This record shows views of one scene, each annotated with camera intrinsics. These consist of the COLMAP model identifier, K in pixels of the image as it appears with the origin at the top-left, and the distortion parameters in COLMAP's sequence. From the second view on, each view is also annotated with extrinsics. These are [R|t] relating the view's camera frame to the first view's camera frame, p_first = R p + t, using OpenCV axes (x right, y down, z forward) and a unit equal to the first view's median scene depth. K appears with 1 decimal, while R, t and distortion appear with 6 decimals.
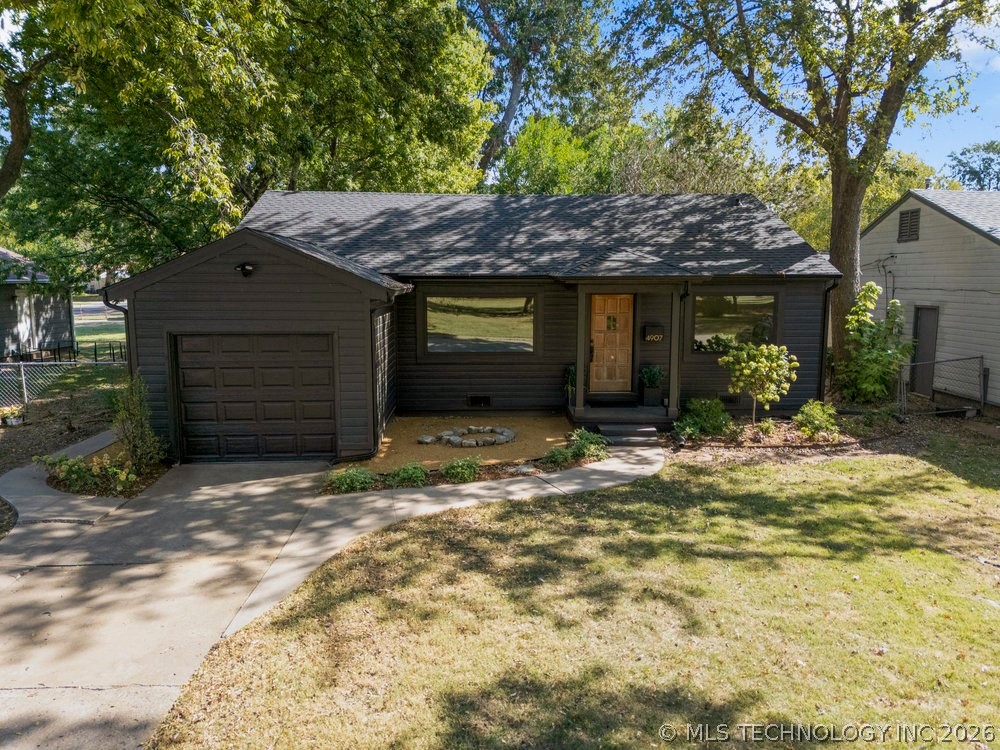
lens RADIAL K [[736.1, 0, 502.4], [0, 736.1, 371.6], [0, 0, 1]] dist [0.068936, -0.055693]
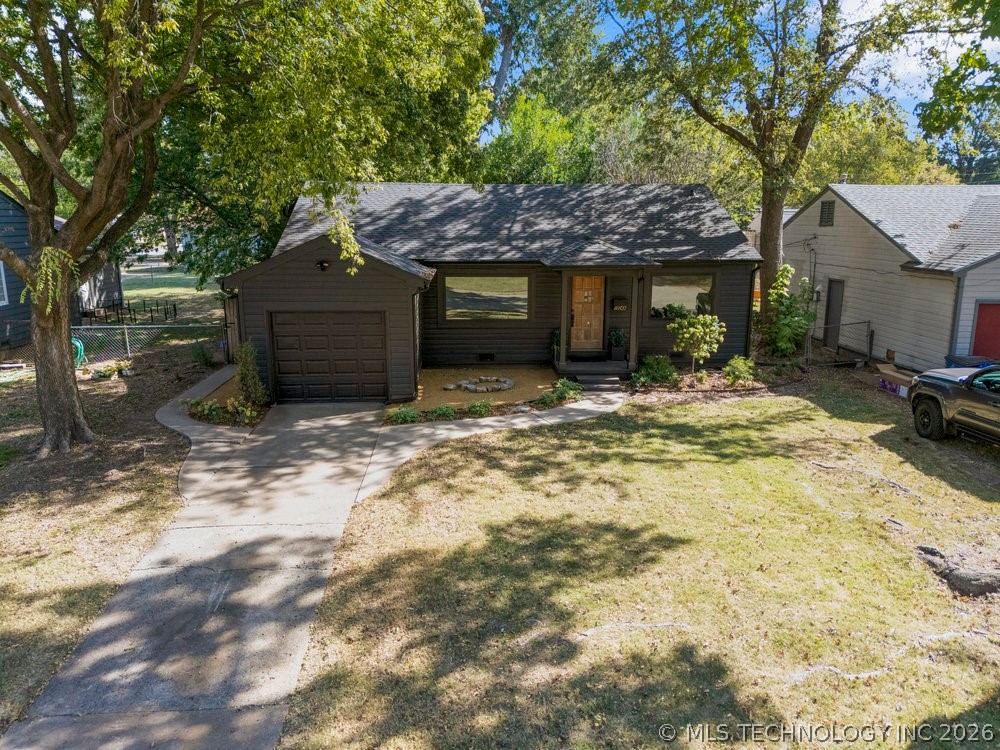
lens RADIAL K [[732.6, 0, 502.0], [0, 732.6, 374.4], [0, 0, 1]] dist [0.079828, -0.073487]
pose [[0.999815, -0.002194, 0.019106, -0.036921], [0.000624, 0.996650, 0.081779, -0.047316], [-0.019221, -0.081752, 0.996467, -0.398263]]
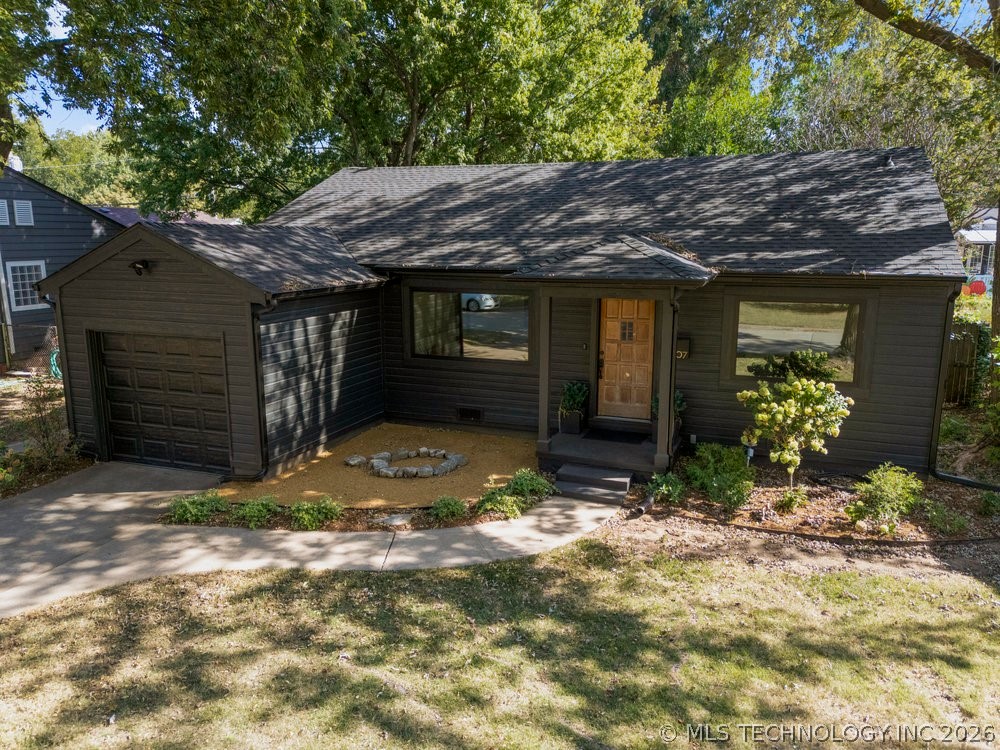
lens RADIAL K [[739.2, 0, 500.0], [0, 739.2, 375.0], [0, 0, 1]] dist [0.032655, -0.003873]
pose [[0.917152, 0.075296, -0.391361, 0.452795], [-0.051381, 0.996135, 0.071241, -0.092727], [0.395212, -0.045230, 0.917476, 0.311373]]
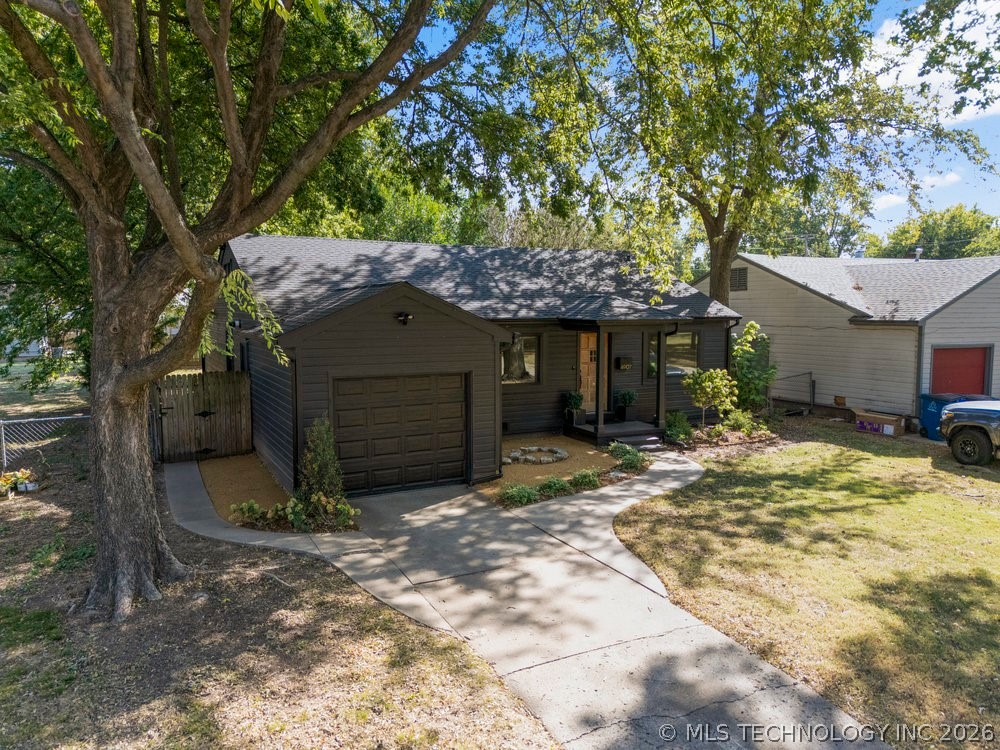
lens RADIAL K [[732.6, 0, 502.0], [0, 732.6, 374.4], [0, 0, 1]] dist [0.079828, -0.073487]
pose [[0.907292, -0.039255, 0.418666, -0.682247], [0.055170, 0.998139, -0.025970, -0.016545], [-0.416867, 0.046660, 0.907769, -0.061998]]
